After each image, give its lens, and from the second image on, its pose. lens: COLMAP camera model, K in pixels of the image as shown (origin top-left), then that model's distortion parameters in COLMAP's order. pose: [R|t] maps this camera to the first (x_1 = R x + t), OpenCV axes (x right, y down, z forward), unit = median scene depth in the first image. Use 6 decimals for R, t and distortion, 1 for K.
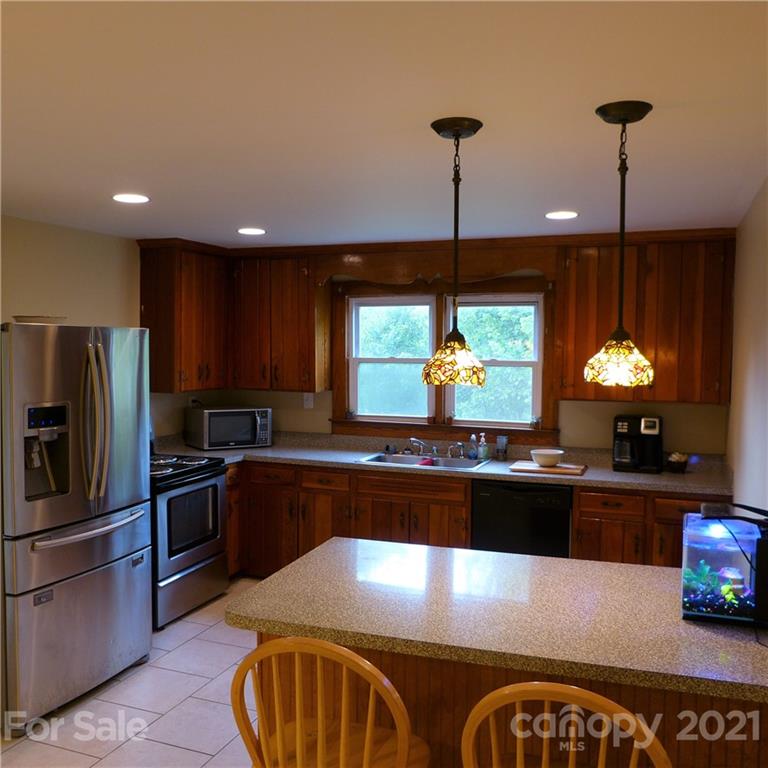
lens RADIAL K [[763.8, 0, 382.1], [0, 763.8, 386.7], [0, 0, 1]] dist [-0.025392, 0.002393]
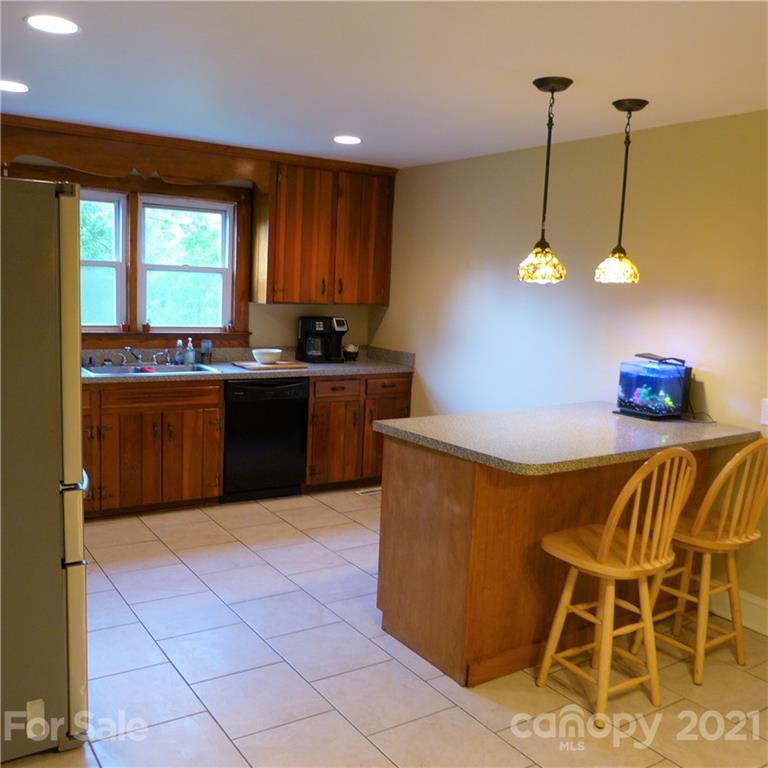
lens RADIAL K [[763.8, 0, 382.1], [0, 763.8, 386.7], [0, 0, 1]] dist [-0.025392, 0.002393]
pose [[0.586577, -0.094566, 0.804353, -0.584587], [0.006832, 0.993702, 0.111845, 0.014695], [-0.809864, -0.060111, 0.583529, 0.219368]]
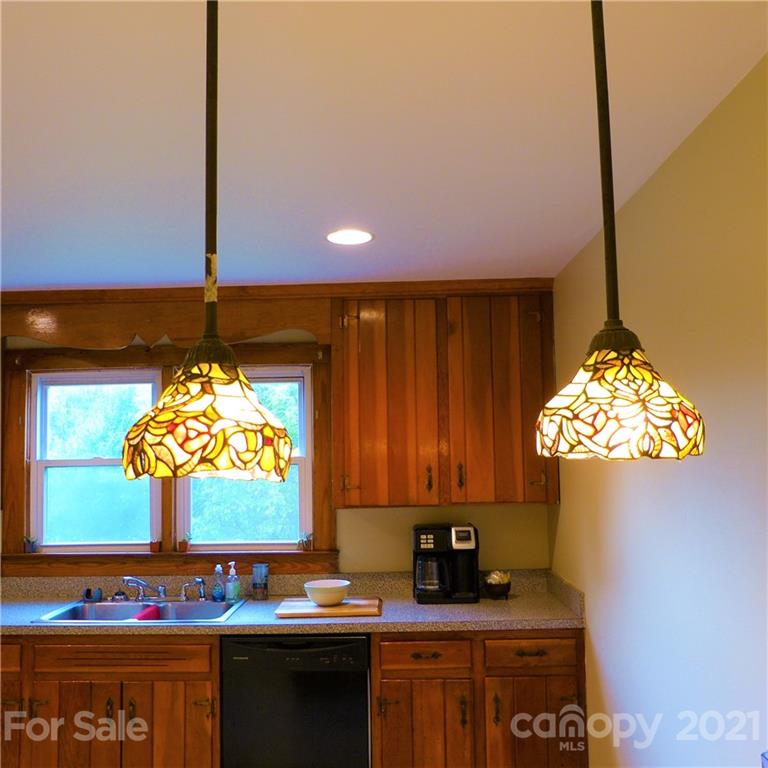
lens RADIAL K [[763.8, 0, 382.1], [0, 763.8, 386.7], [0, 0, 1]] dist [-0.025392, 0.002393]
pose [[0.939195, 0.005119, 0.343346, 0.022196], [0.044741, 0.989541, -0.137139, 0.004470], [-0.340457, 0.144162, 0.929143, 0.308143]]
